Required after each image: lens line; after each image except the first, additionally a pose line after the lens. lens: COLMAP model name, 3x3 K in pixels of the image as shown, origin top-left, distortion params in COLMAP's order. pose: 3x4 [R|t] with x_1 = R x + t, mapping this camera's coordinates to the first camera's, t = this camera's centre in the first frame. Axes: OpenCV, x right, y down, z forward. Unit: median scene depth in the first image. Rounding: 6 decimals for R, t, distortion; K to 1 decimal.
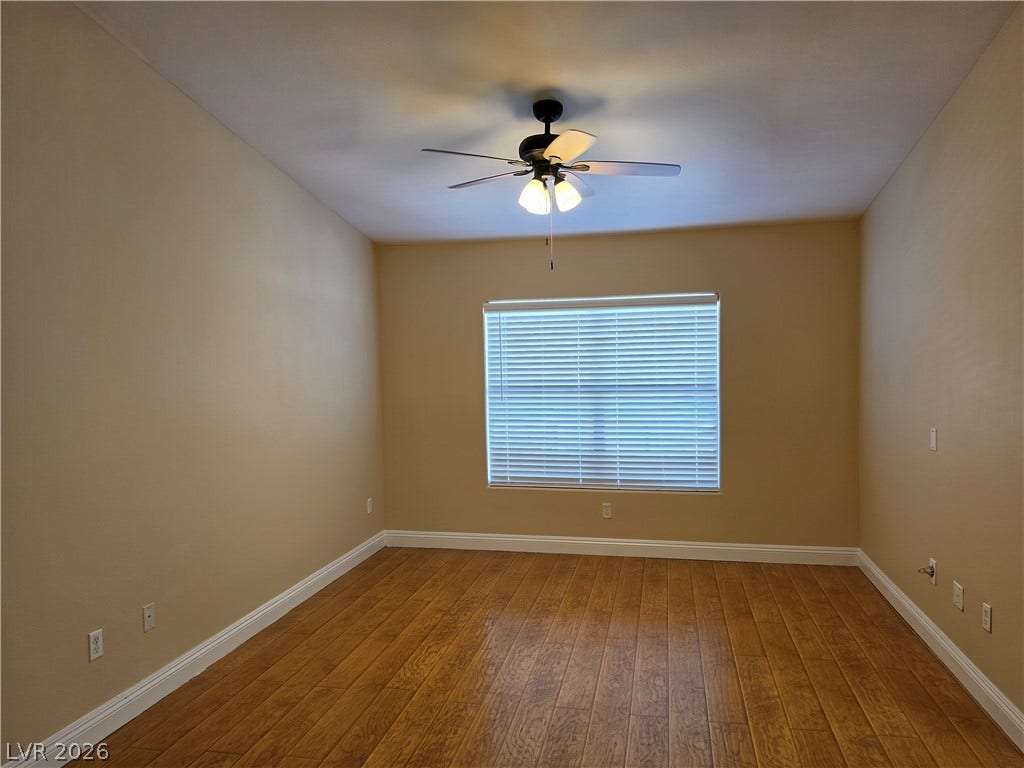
lens RADIAL K [[708.1, 0, 516.3], [0, 708.1, 385.5], [0, 0, 1]] dist [0.149252, -0.187903]
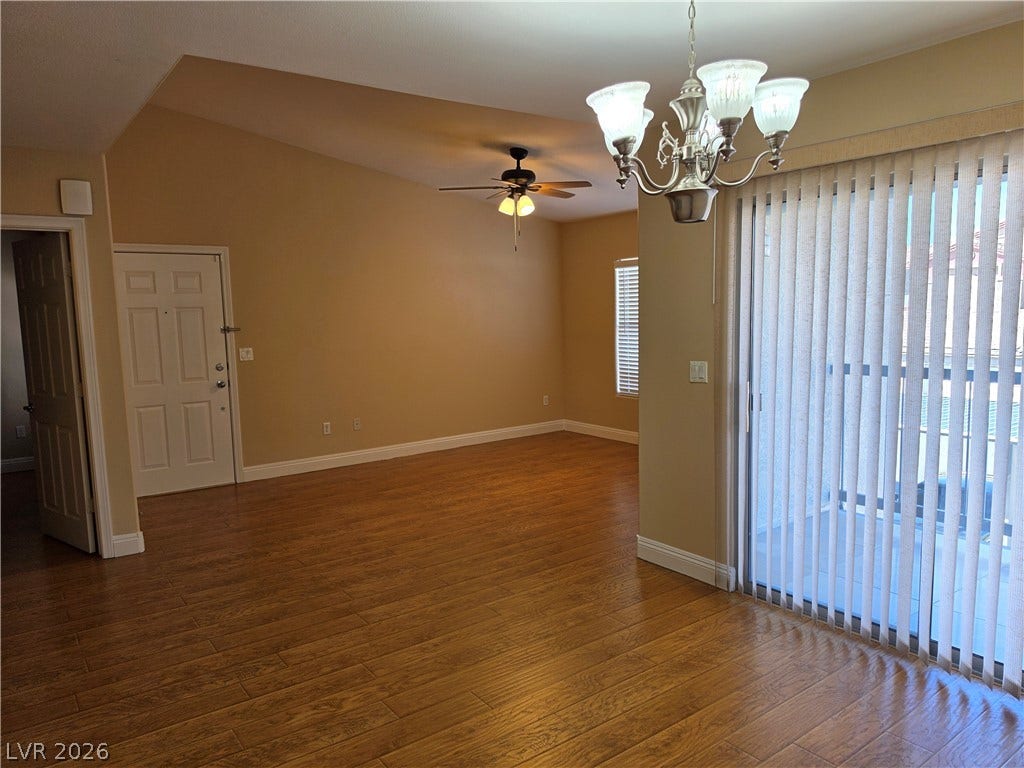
lens RADIAL K [[708.1, 0, 516.3], [0, 708.1, 385.5], [0, 0, 1]] dist [0.149252, -0.187903]
pose [[0.765999, 0.076048, -0.638327, 1.024677], [-0.019288, 0.995250, 0.095424, -0.007725], [0.642552, -0.060783, 0.763828, -0.265721]]
